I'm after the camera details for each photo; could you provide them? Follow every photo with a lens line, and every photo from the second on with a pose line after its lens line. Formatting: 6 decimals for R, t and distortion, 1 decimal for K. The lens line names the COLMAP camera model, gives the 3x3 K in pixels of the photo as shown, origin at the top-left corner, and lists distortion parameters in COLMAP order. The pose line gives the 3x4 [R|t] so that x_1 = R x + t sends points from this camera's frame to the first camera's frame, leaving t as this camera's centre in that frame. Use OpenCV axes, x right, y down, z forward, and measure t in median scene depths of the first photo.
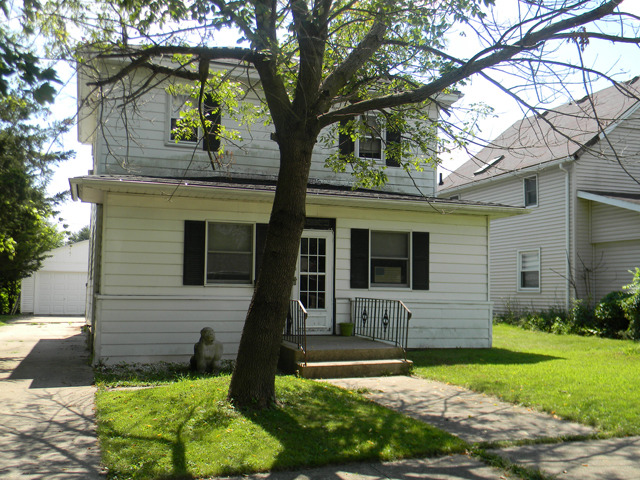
lens RADIAL K [[688.3, 0, 320.2], [0, 688.3, 241.1], [0, 0, 1]] dist [0.016691, 0.000000]
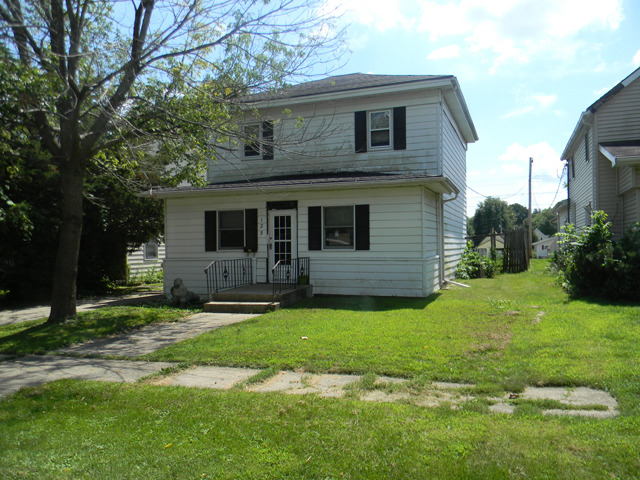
lens RADIAL K [[523.4, 0, 320.7], [0, 523.4, 240.8], [0, 0, 1]] dist [-0.002244, -0.000035]
pose [[0.774208, -0.032490, -0.632097, 0.721104], [0.071842, 0.996738, 0.036761, 0.012644], [0.628841, -0.073872, 0.774017, 0.205988]]
